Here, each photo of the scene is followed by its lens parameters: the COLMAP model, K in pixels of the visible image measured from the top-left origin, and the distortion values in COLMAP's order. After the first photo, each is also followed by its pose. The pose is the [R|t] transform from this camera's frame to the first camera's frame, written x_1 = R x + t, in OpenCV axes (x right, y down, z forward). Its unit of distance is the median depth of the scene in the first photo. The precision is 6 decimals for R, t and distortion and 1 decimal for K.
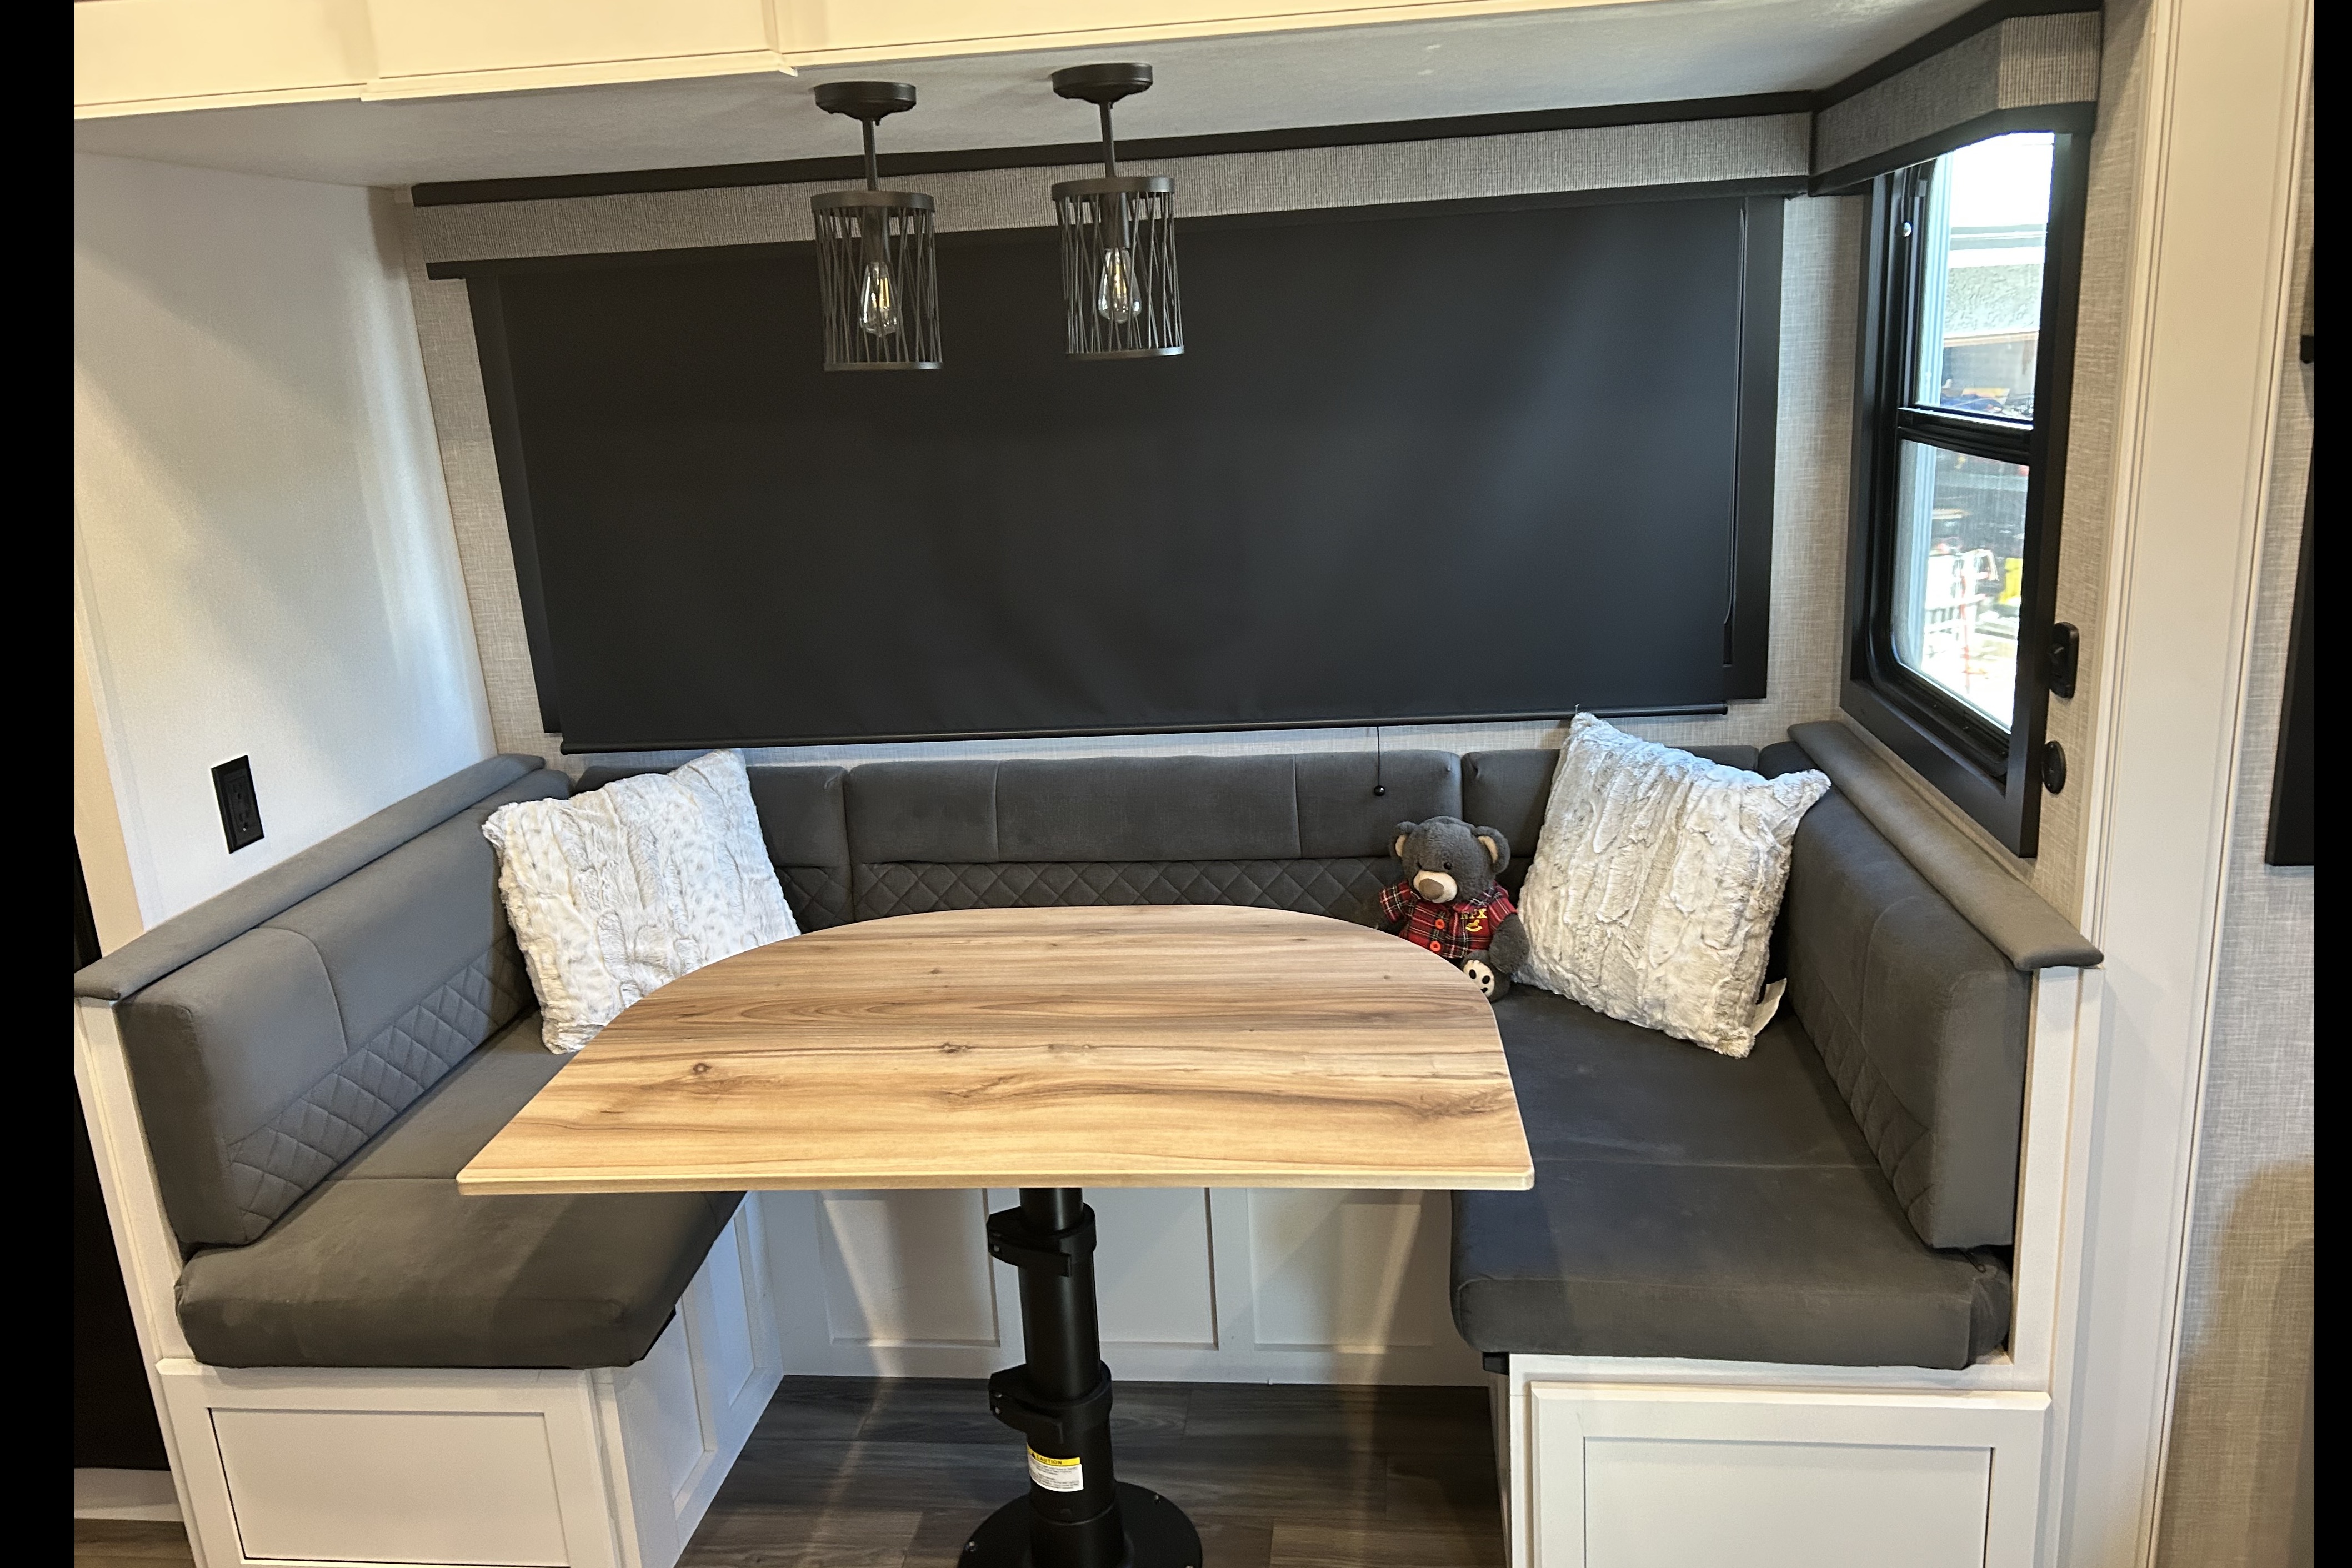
lens RADIAL K [[1685.7, 0, 1176.0], [0, 1685.7, 784.0], [0, 0, 1]] dist [0.001852, -0.053925]
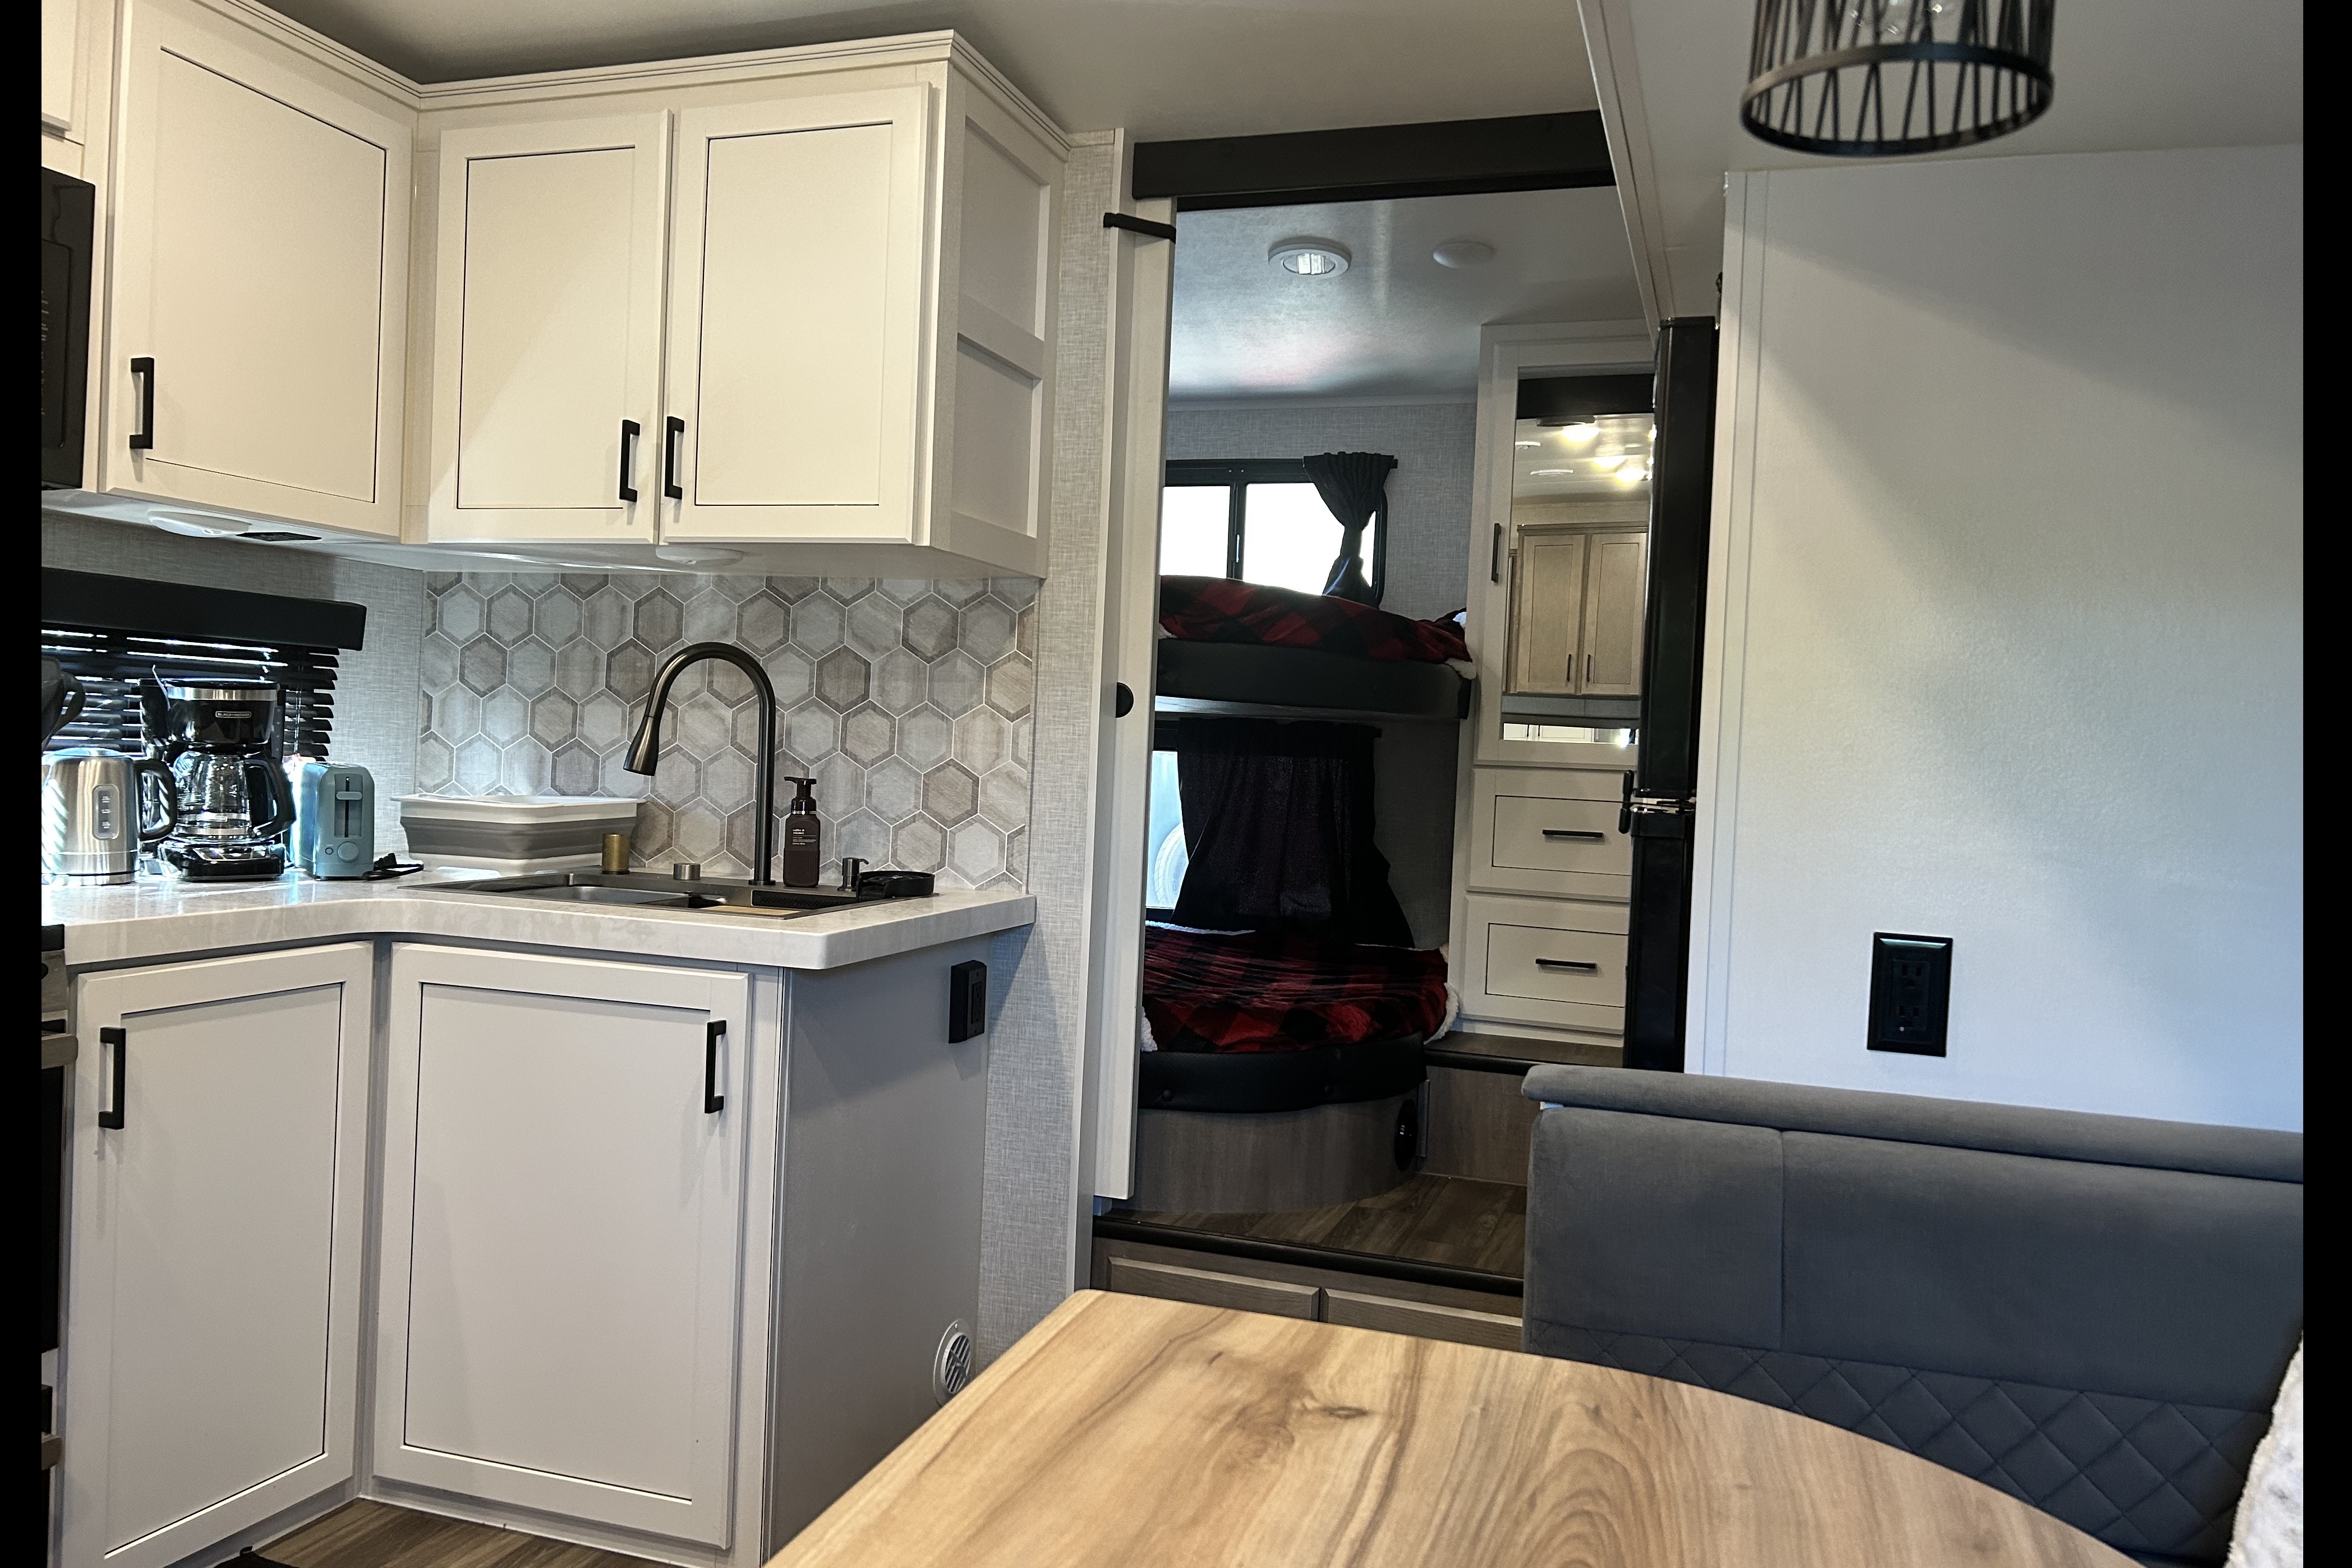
lens RADIAL K [[1694.5, 0, 1207.7], [0, 1694.5, 787.0], [0, 0, 1]] dist [0.041203, -0.060364]
pose [[-0.212689, 0.067673, -0.974774, 0.296547], [-0.291704, 0.947710, 0.129442, -0.101916], [0.932562, 0.311876, -0.181827, 1.021875]]
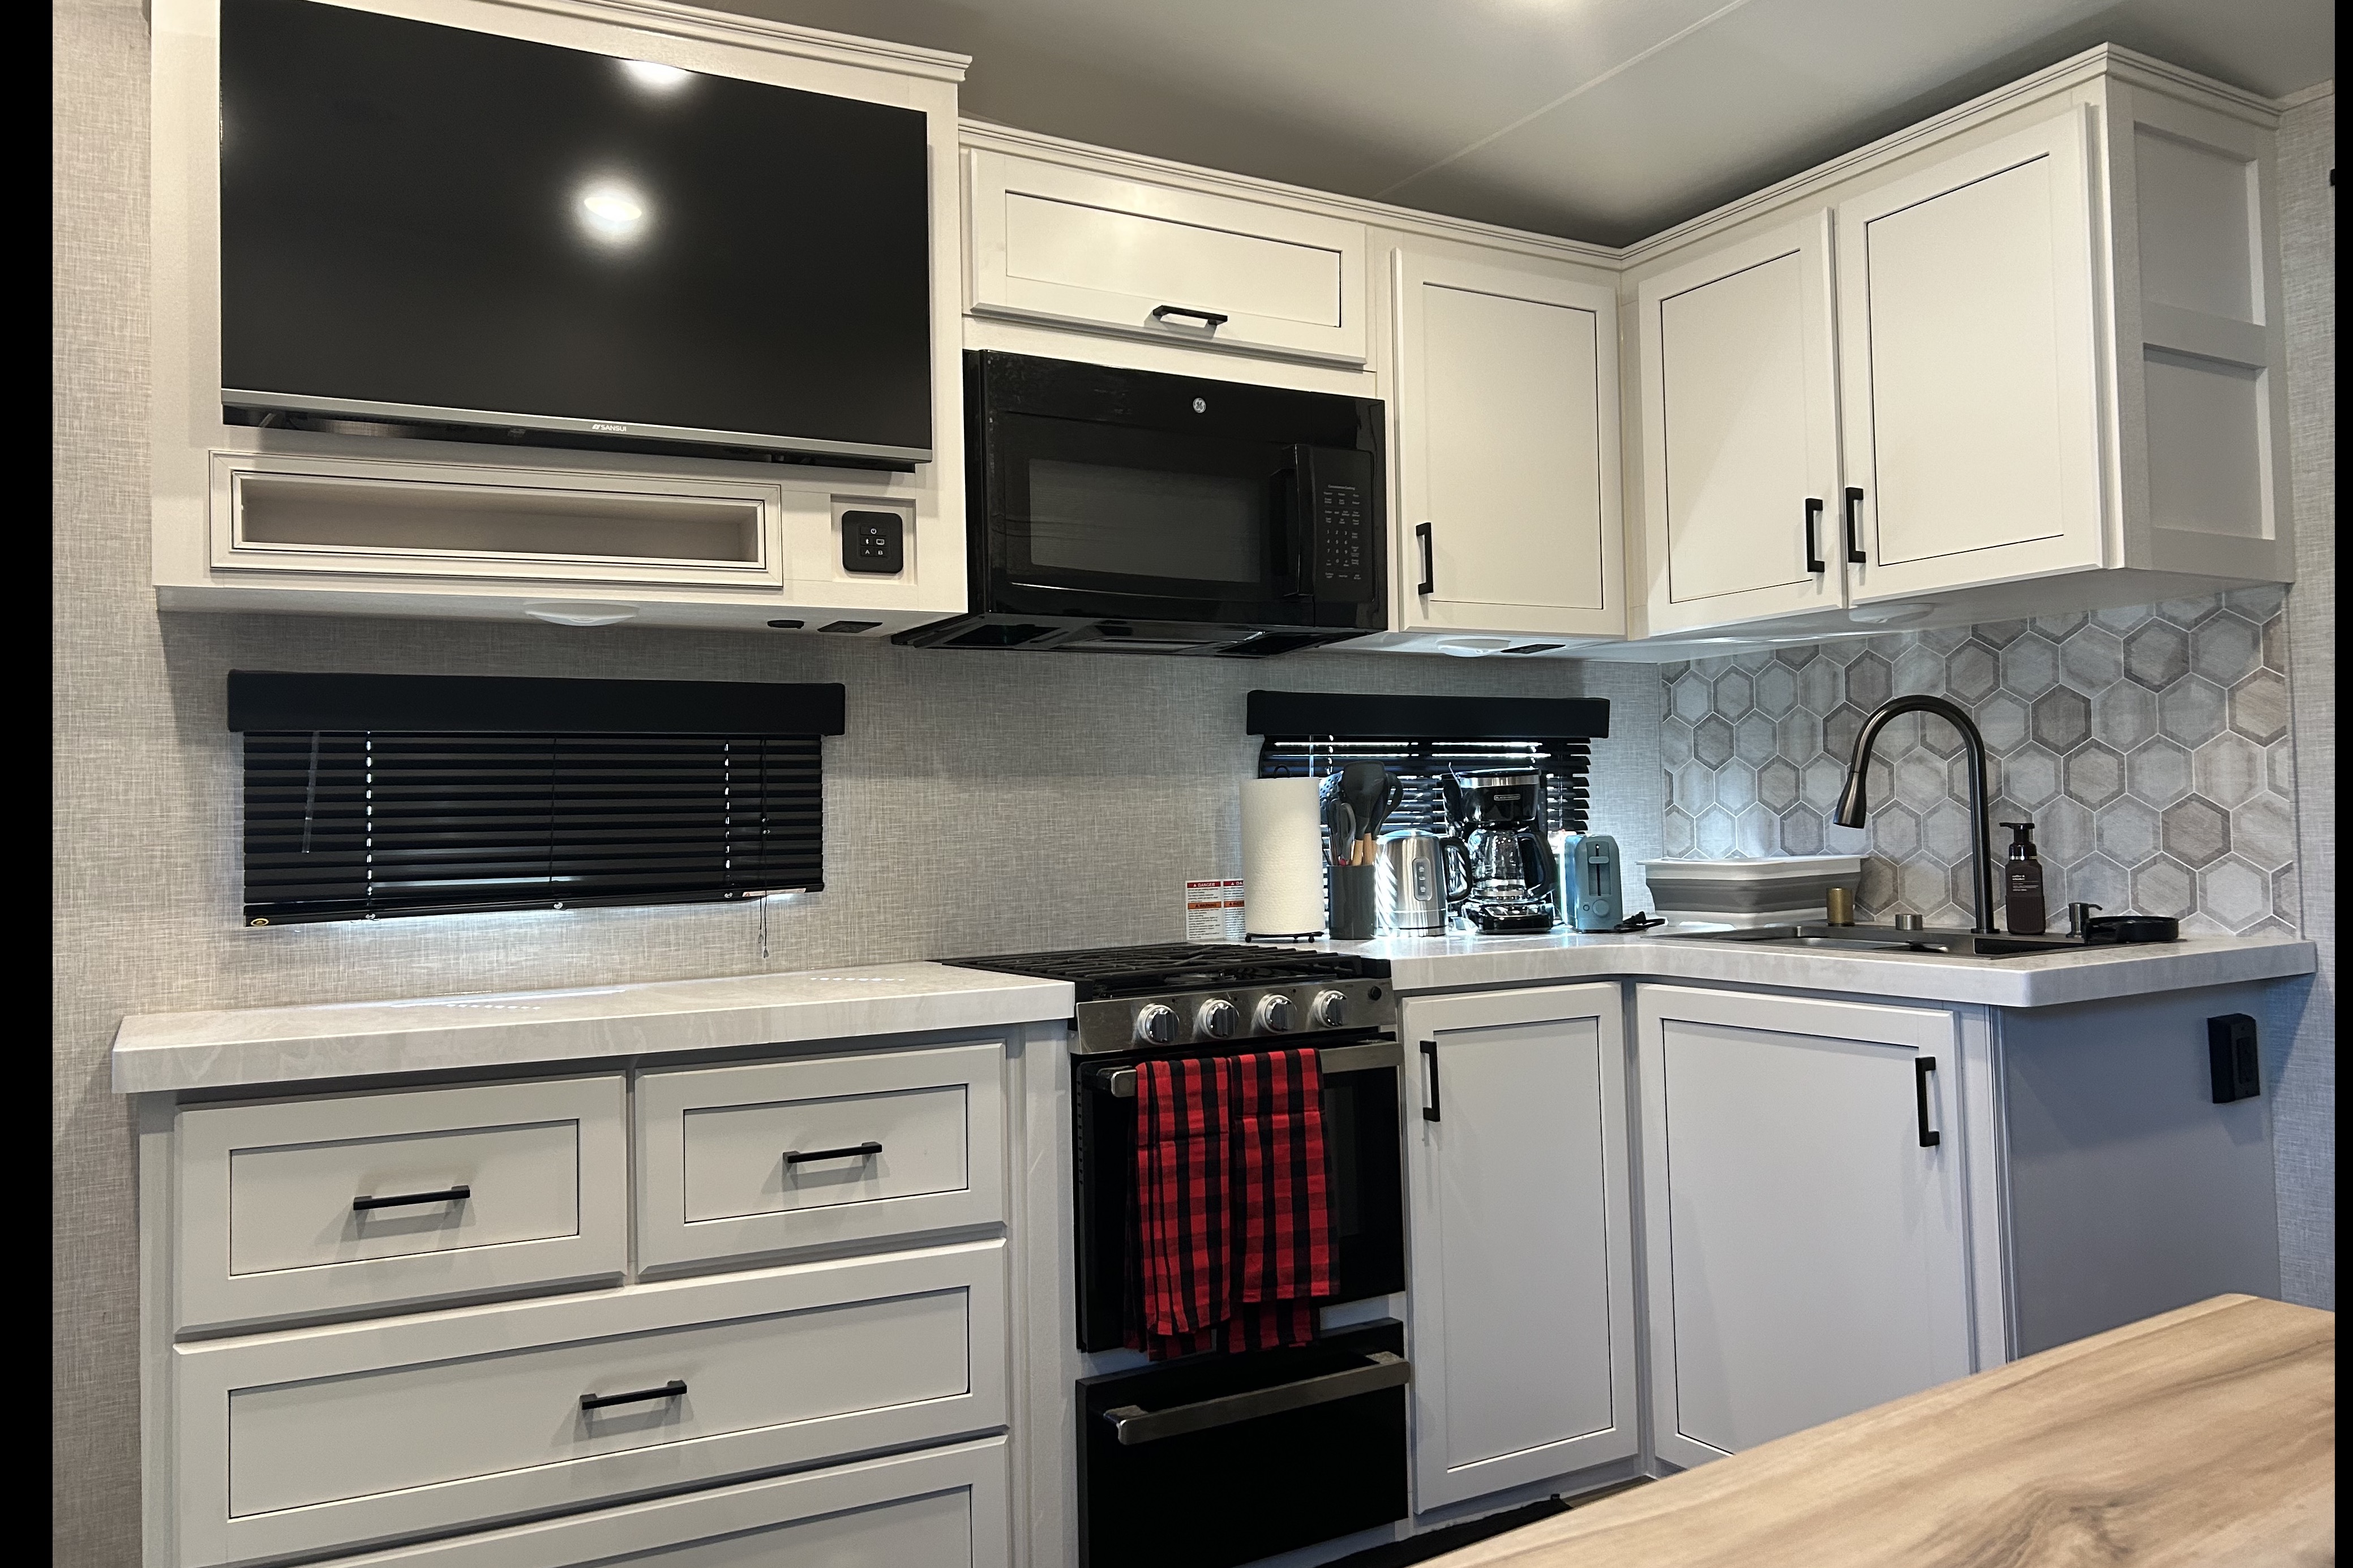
lens RADIAL K [[1686.2, 0, 1176.5], [0, 1686.2, 784.0], [0, 0, 1]] dist [0.001852, -0.053925]
pose [[-0.809307, 0.065884, -0.583680, 0.367626], [-0.085166, 0.970027, 0.227582, -0.116812], [0.581179, 0.233894, -0.779439, 1.150438]]
